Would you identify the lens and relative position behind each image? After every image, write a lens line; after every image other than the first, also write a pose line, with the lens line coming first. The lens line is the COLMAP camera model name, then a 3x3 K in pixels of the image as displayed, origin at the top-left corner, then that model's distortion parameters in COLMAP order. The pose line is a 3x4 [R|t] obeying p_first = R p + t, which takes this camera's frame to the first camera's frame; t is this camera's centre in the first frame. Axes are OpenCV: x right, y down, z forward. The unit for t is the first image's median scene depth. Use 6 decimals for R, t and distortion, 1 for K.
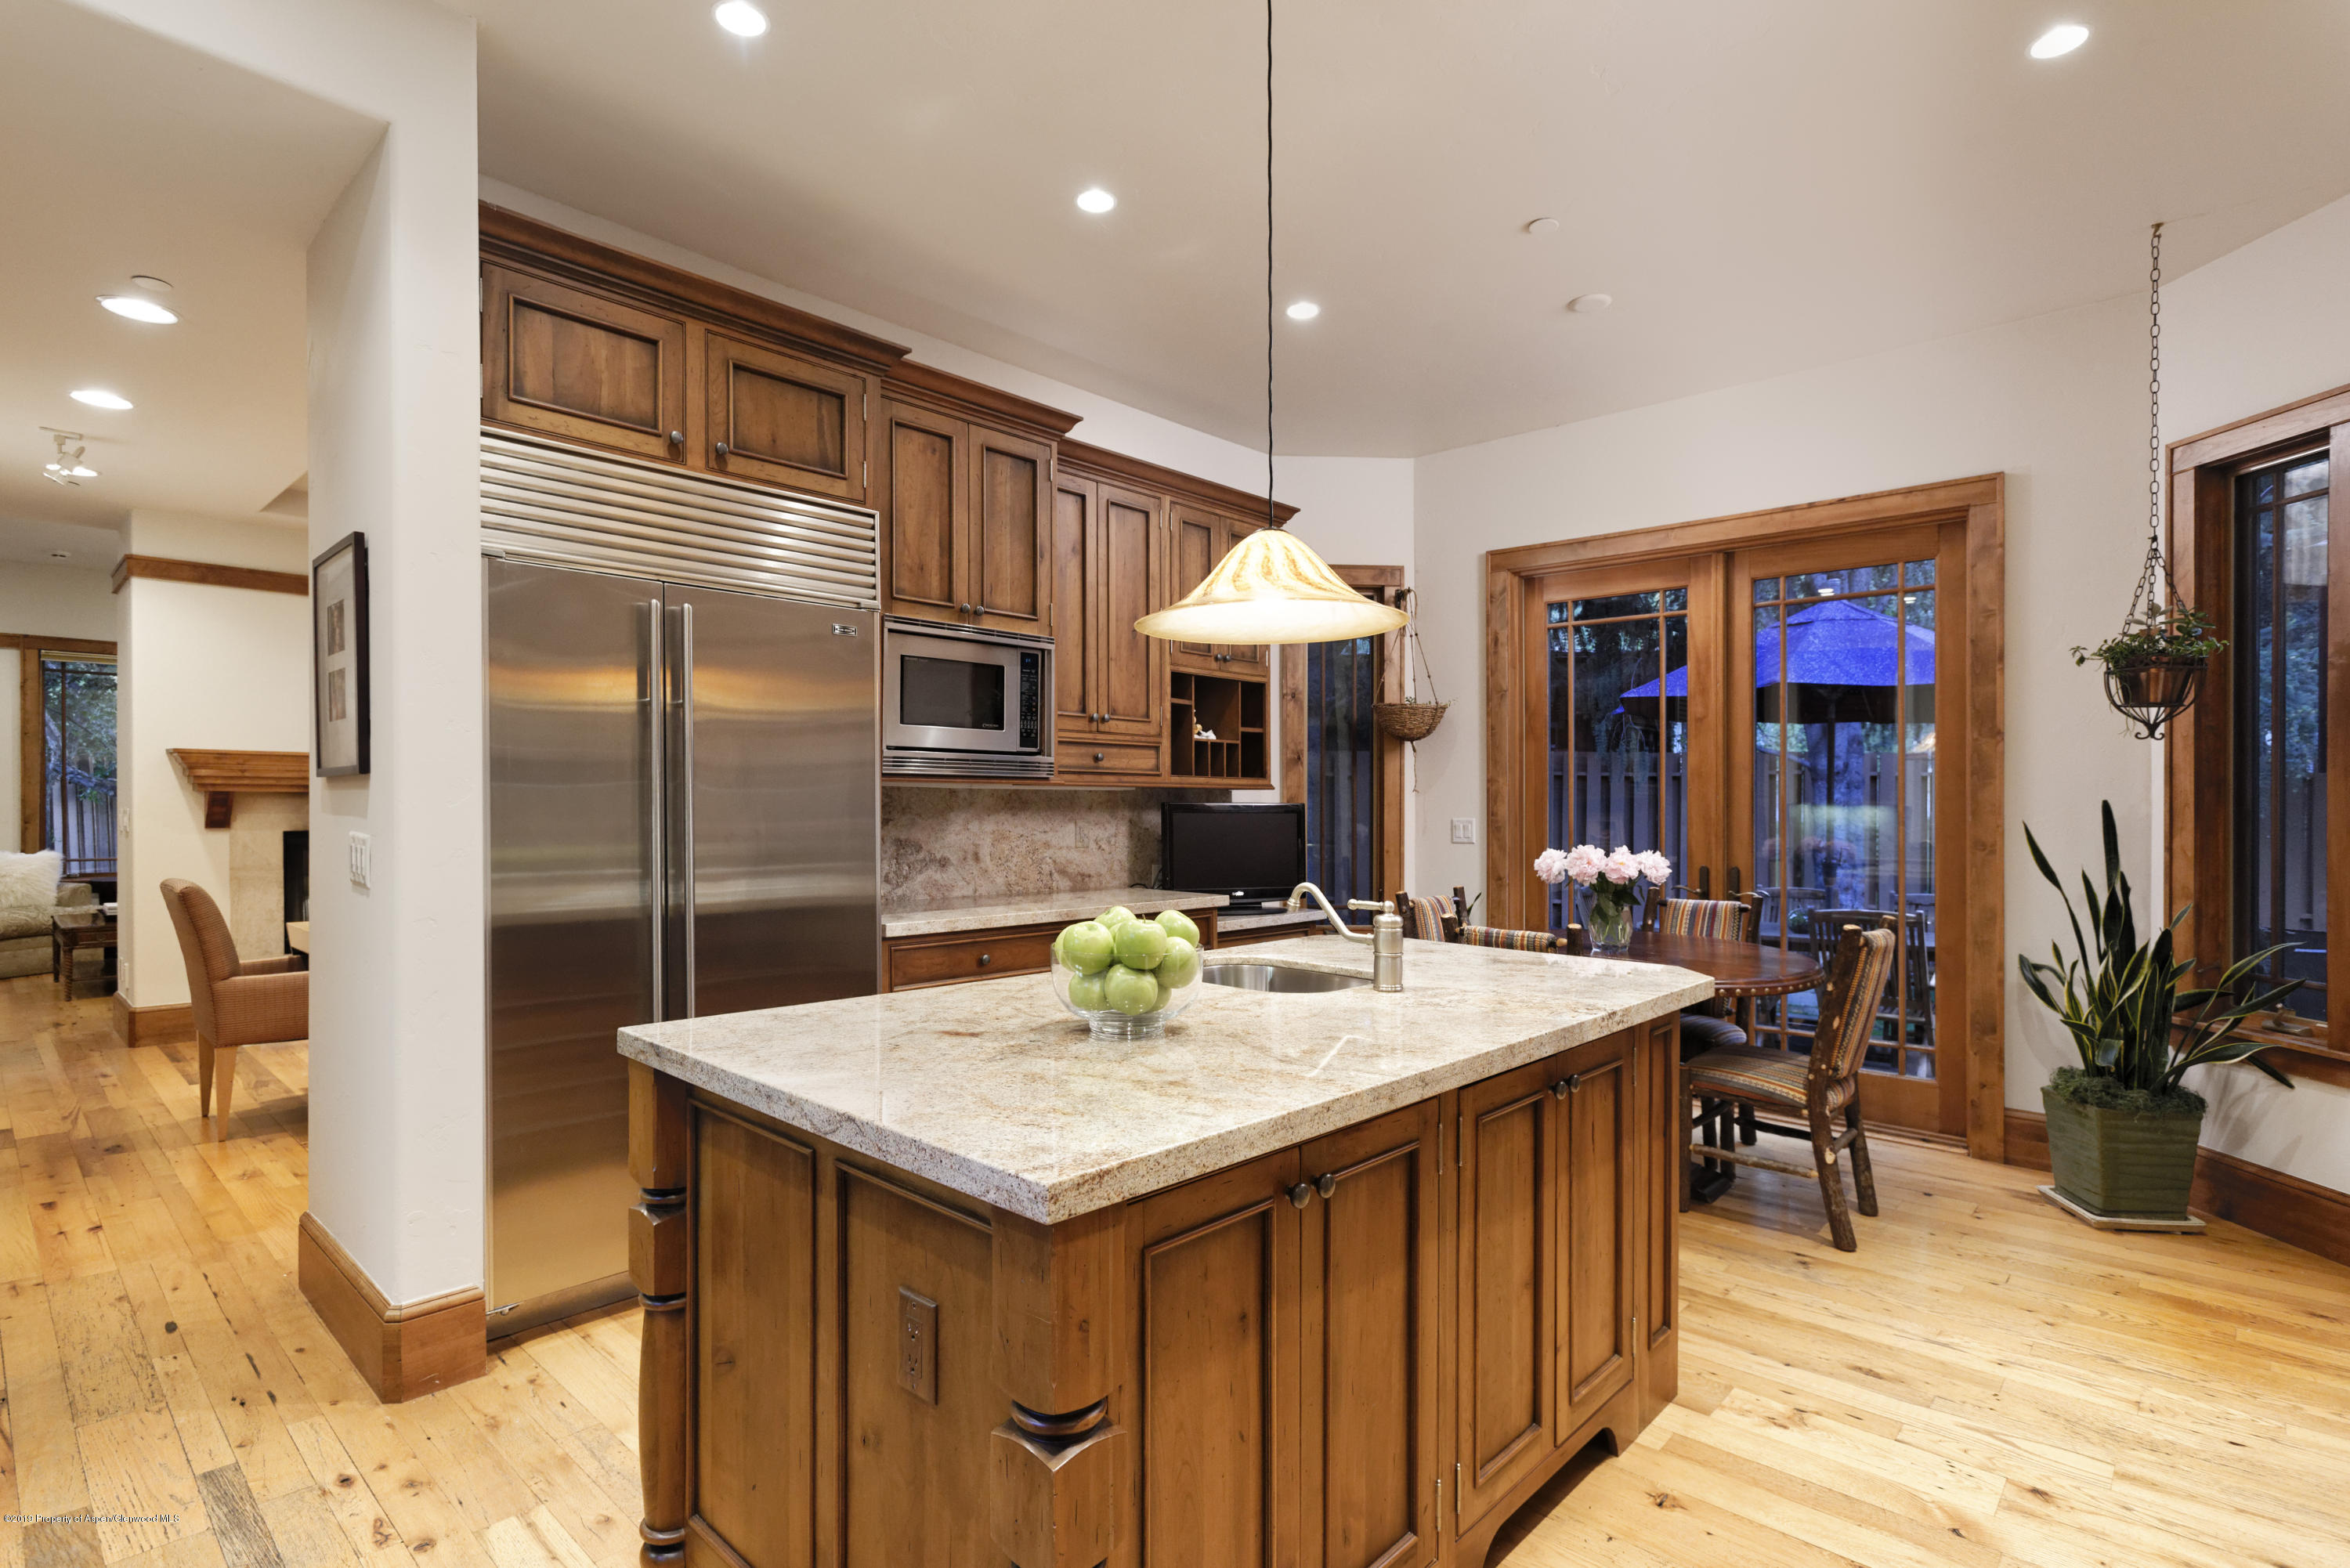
lens RADIAL K [[1154.4, 0, 1178.1], [0, 1154.4, 805.4], [0, 0, 1]] dist [-0.001837, -0.000059]
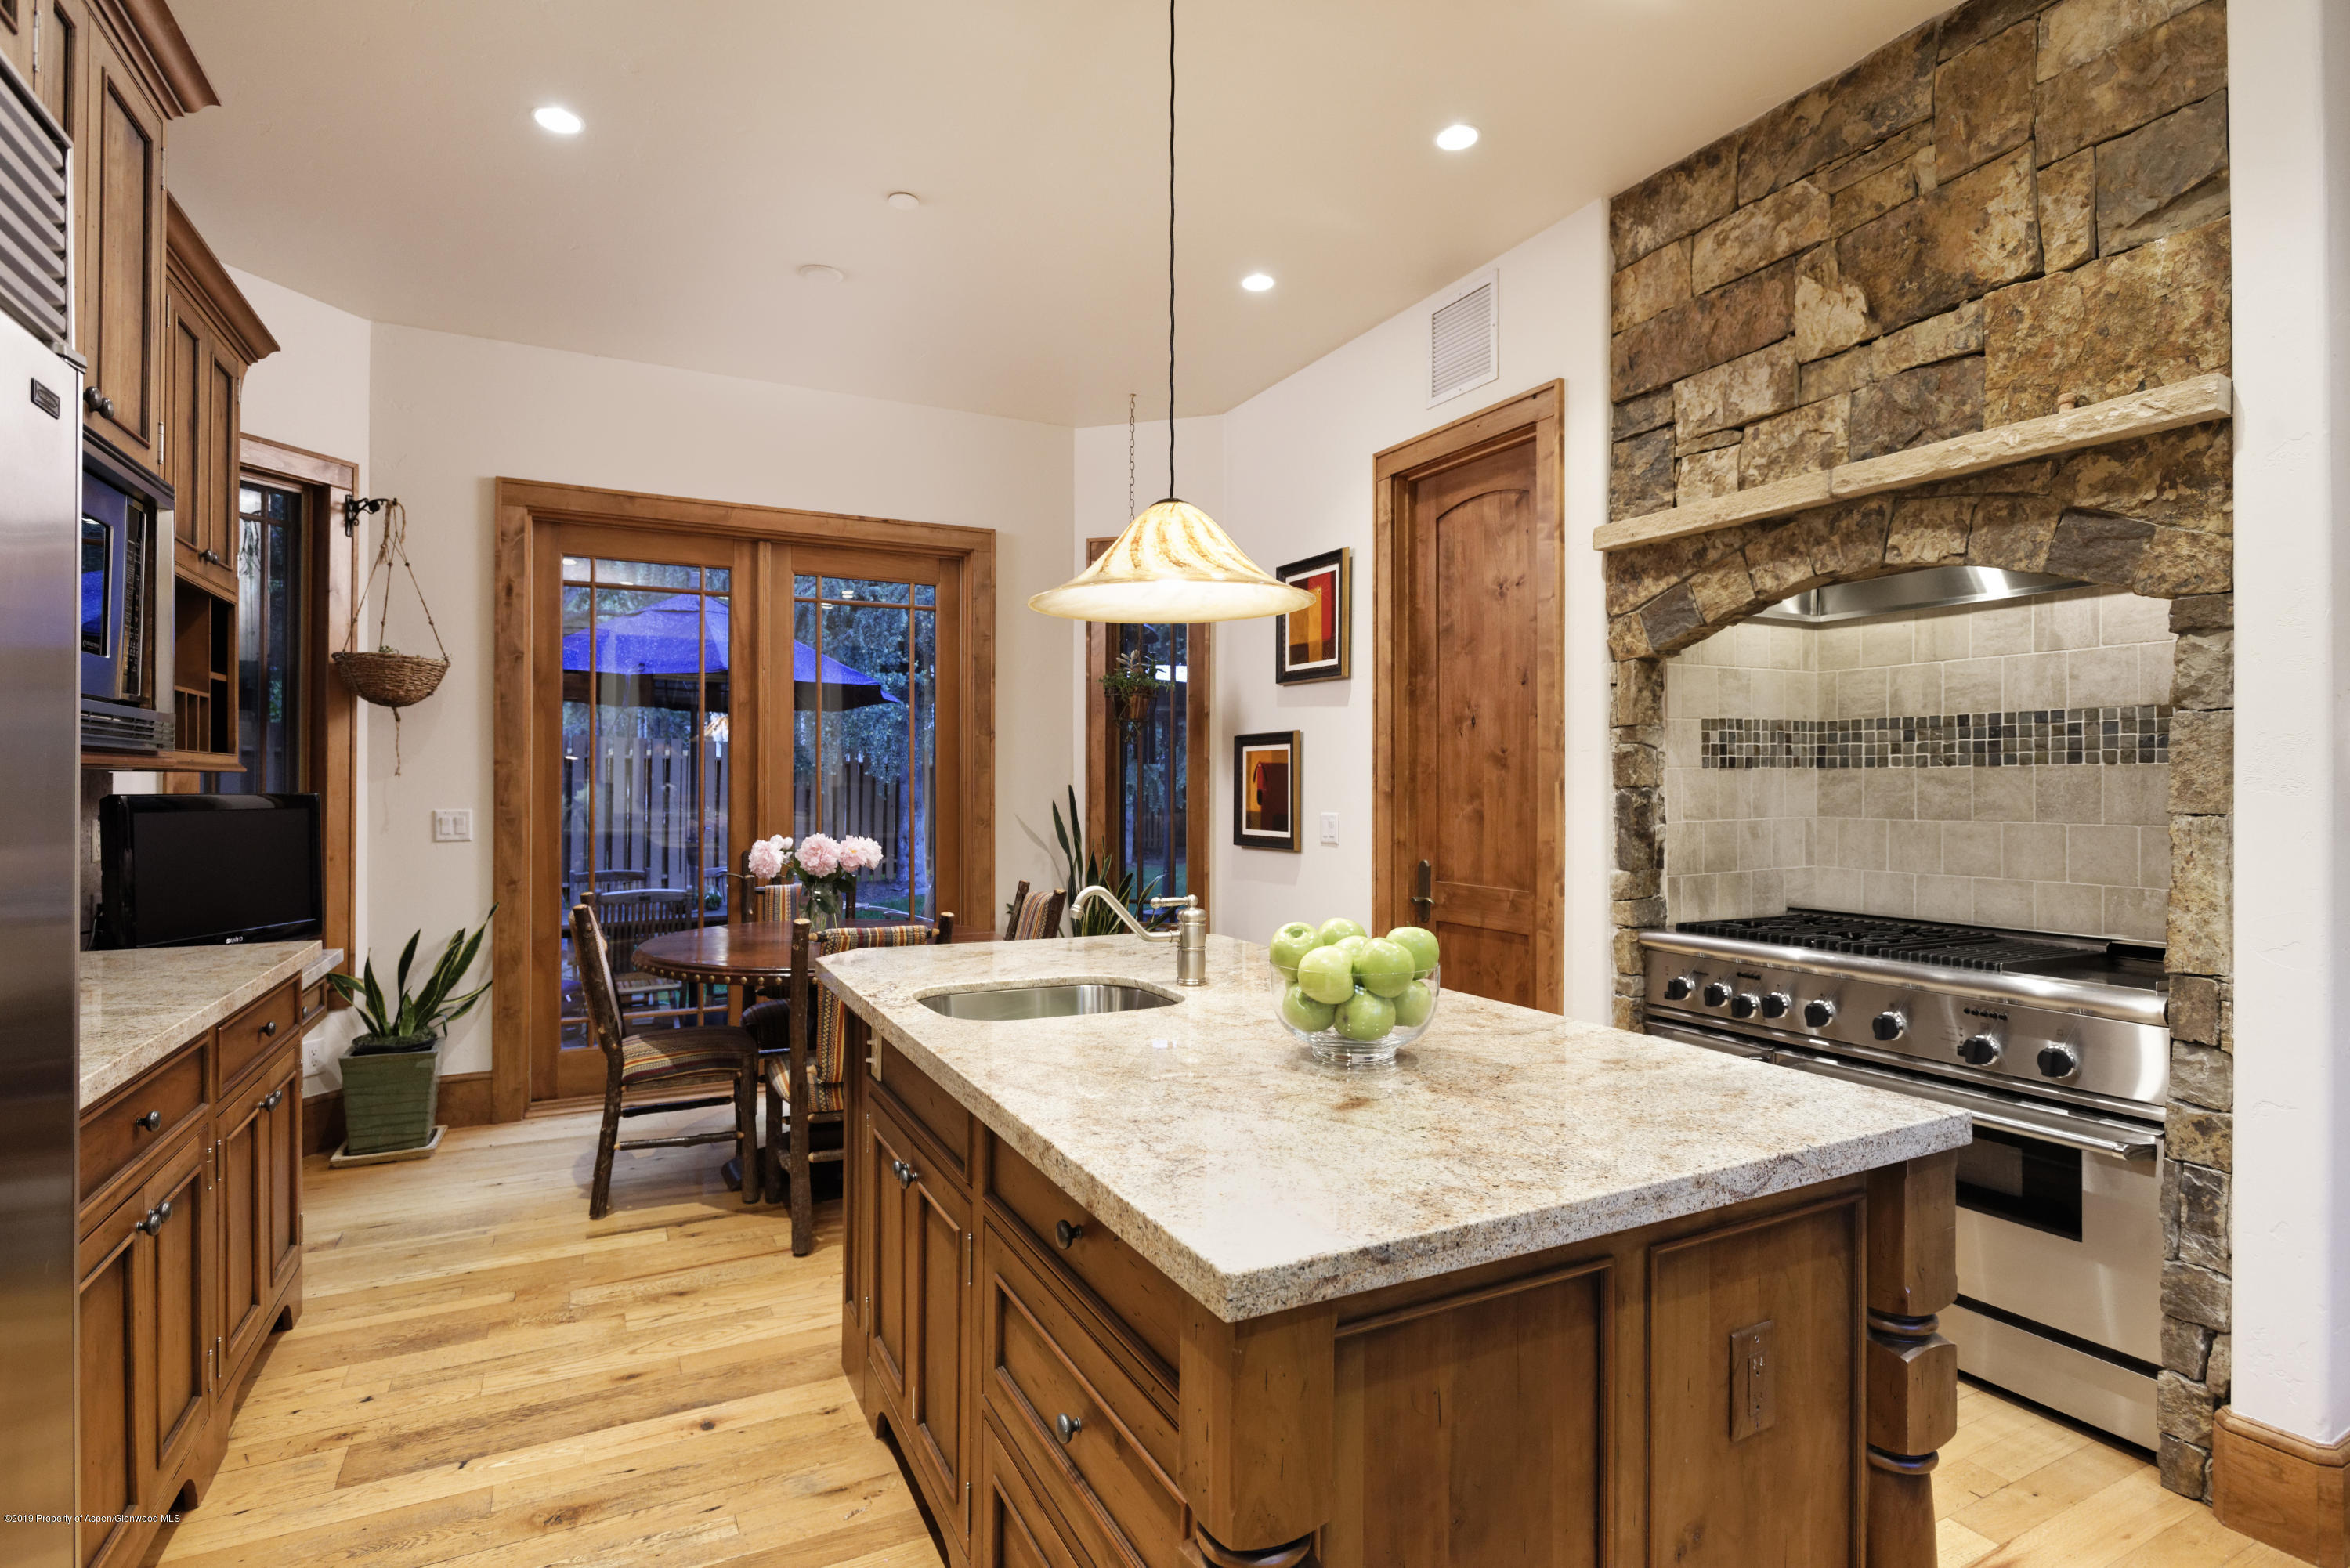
lens RADIAL K [[1151.9, 0, 1177.3], [0, 1151.9, 775.8], [0, 0, 1]] dist [-0.011258, -0.000043]
pose [[0.334442, -0.000311, 0.942416, -0.772824], [0.005231, 0.999985, -0.001527, -0.019496], [-0.942402, 0.005440, 0.334439, 0.681676]]
